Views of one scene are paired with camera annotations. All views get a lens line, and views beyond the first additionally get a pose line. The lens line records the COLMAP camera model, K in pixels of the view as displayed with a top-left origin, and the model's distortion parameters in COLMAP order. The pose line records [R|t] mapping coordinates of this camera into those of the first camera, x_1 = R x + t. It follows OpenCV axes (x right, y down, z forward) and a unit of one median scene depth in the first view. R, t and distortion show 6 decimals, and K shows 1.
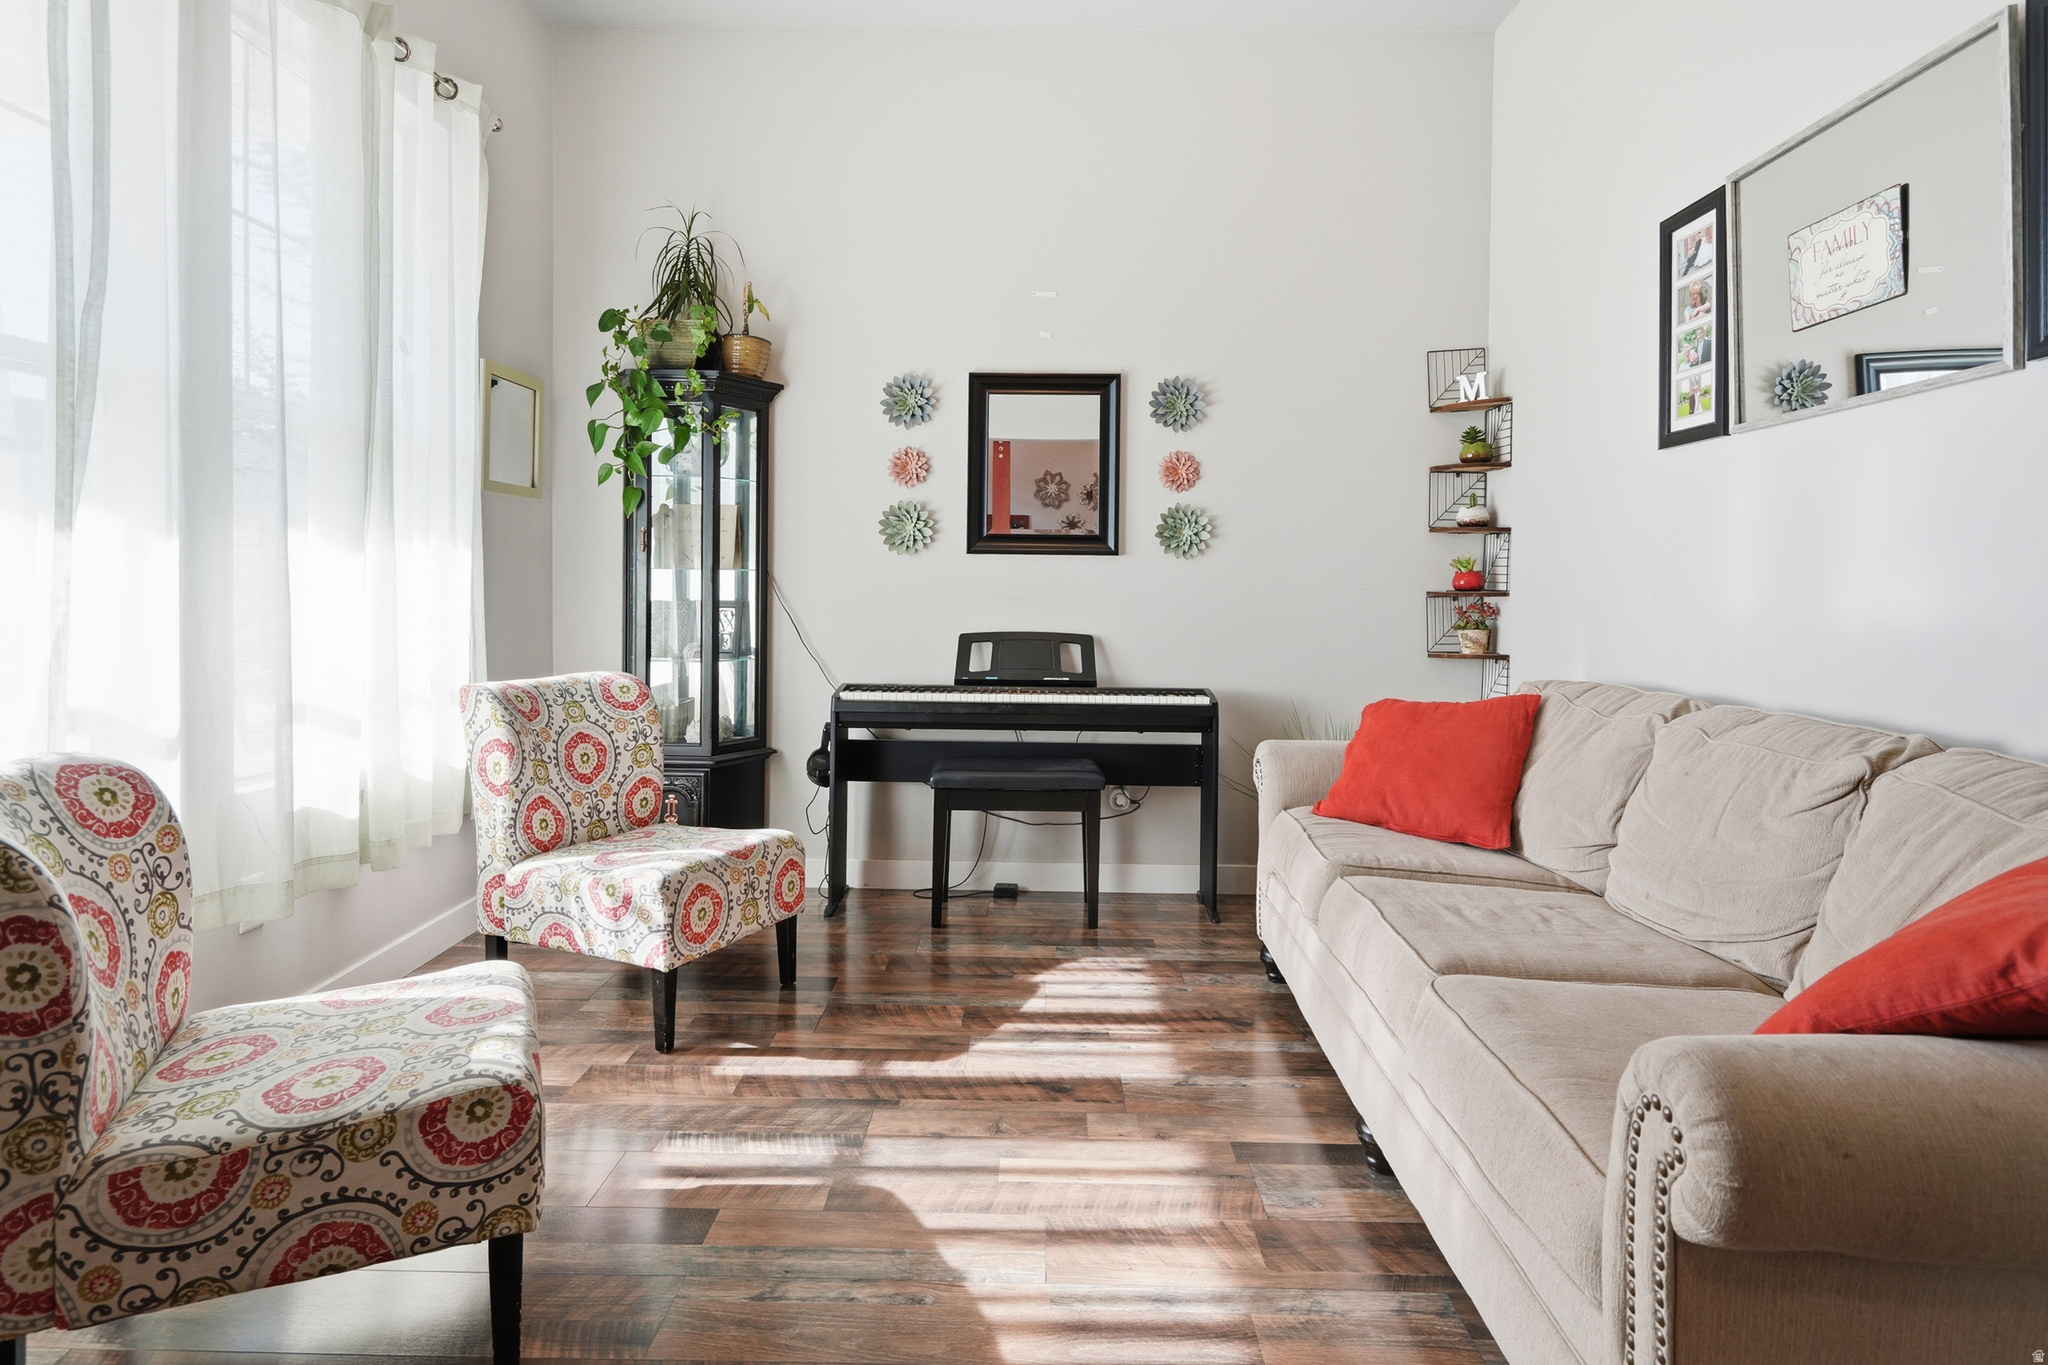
lens RADIAL K [[1100.9, 0, 1025.5], [0, 1100.9, 624.8], [0, 0, 1]] dist [-0.001065, 0.002029]
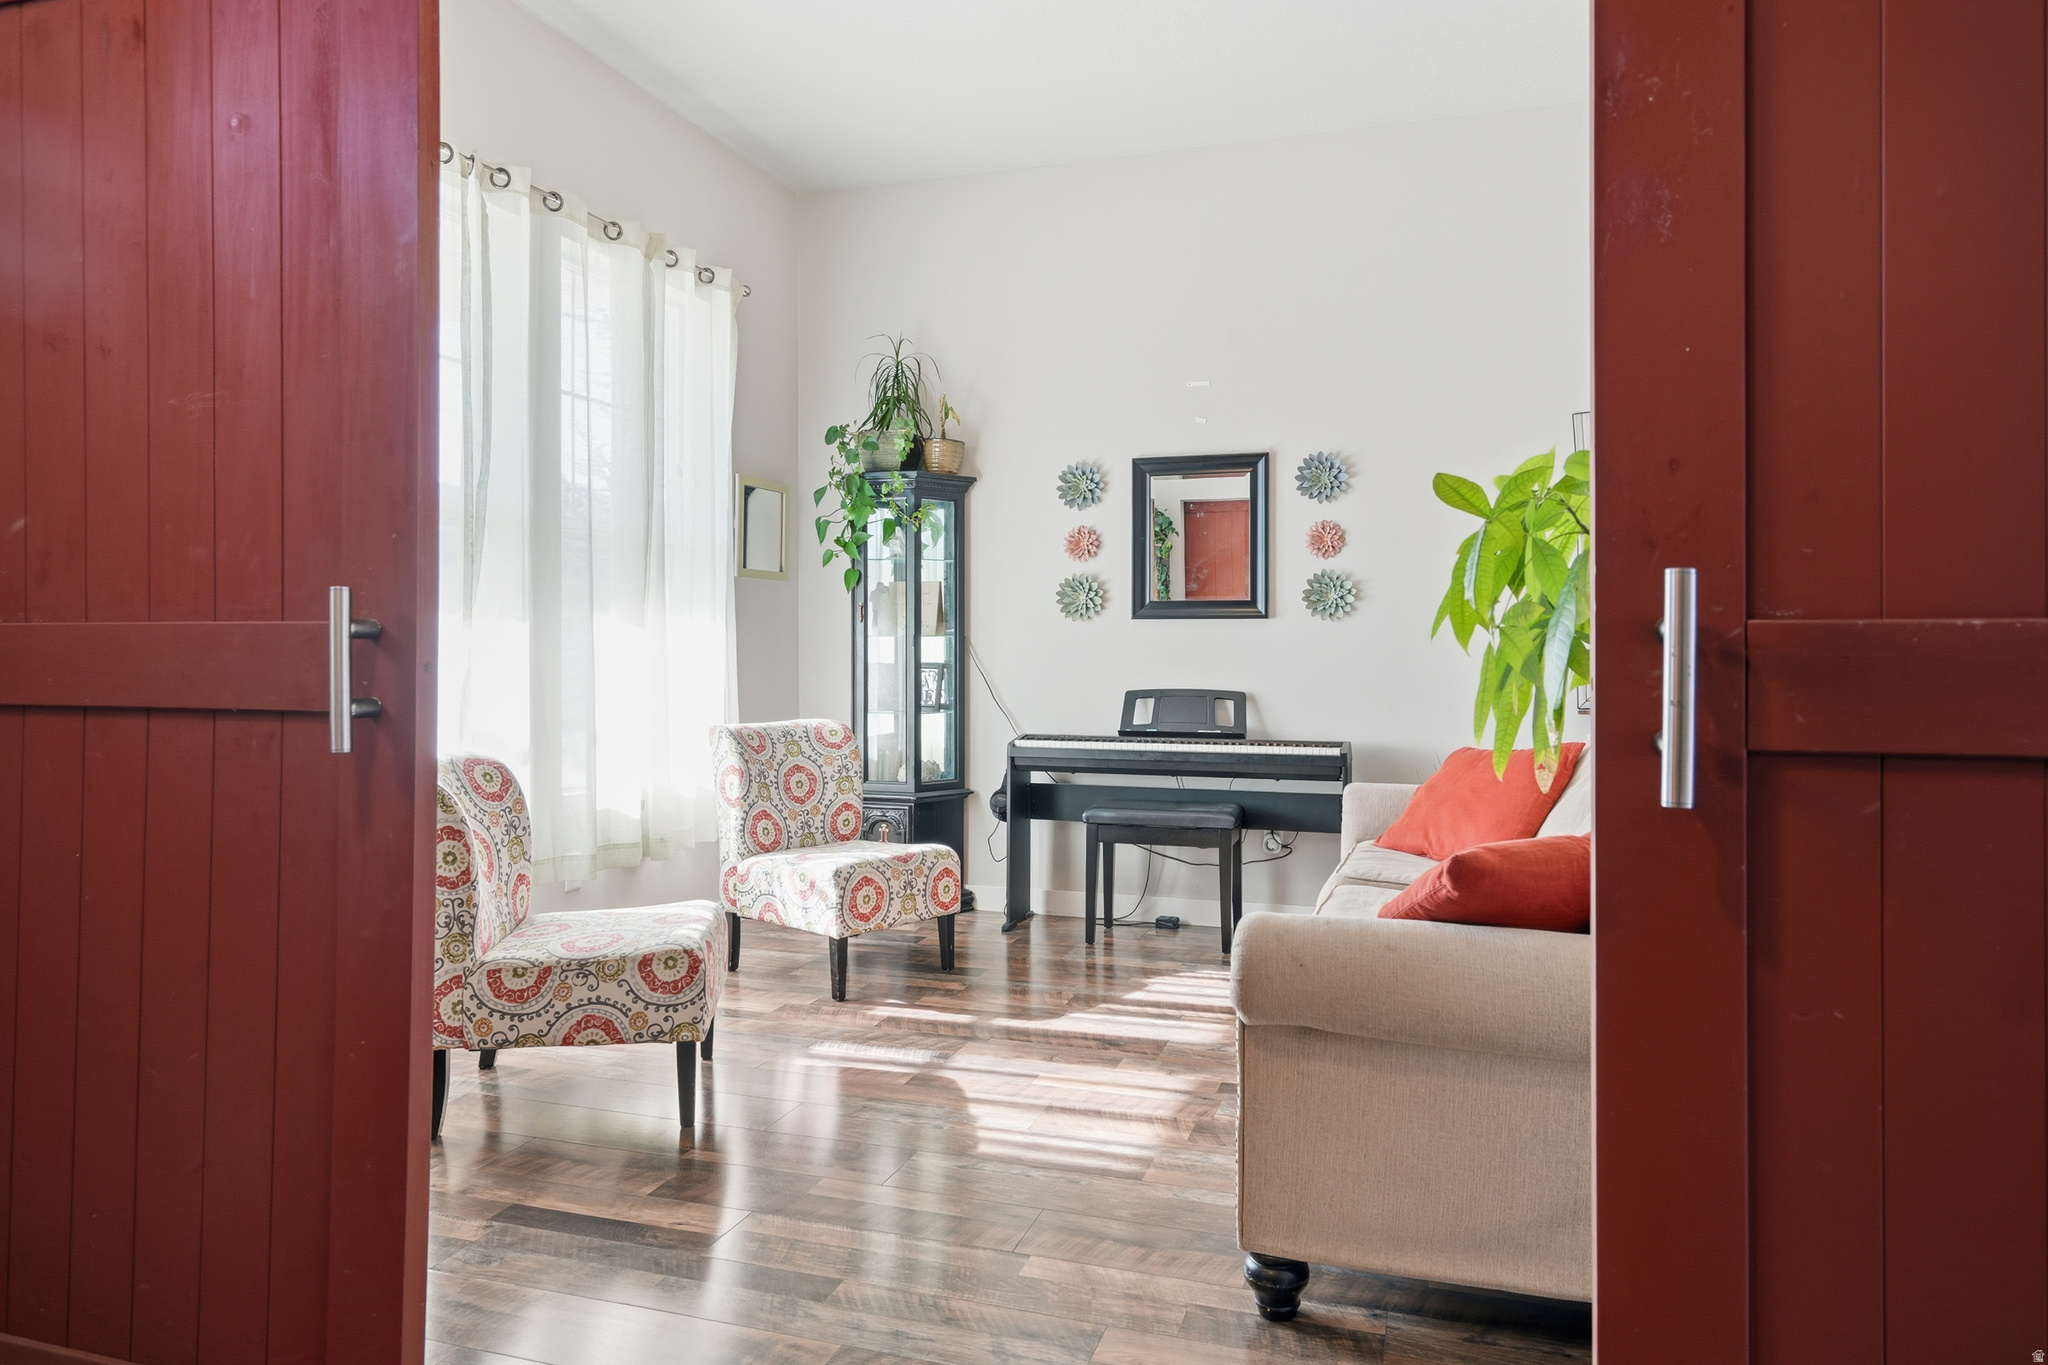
lens RADIAL K [[1233.4, 0, 1024.0], [0, 1233.4, 682.5], [0, 0, 1]] dist [0.000457, -0.000284]
pose [[0.957895, -0.001974, -0.287111, 0.284185], [-0.000188, 0.999972, -0.007501, 0.013149], [0.287118, 0.007239, 0.957868, -0.330065]]
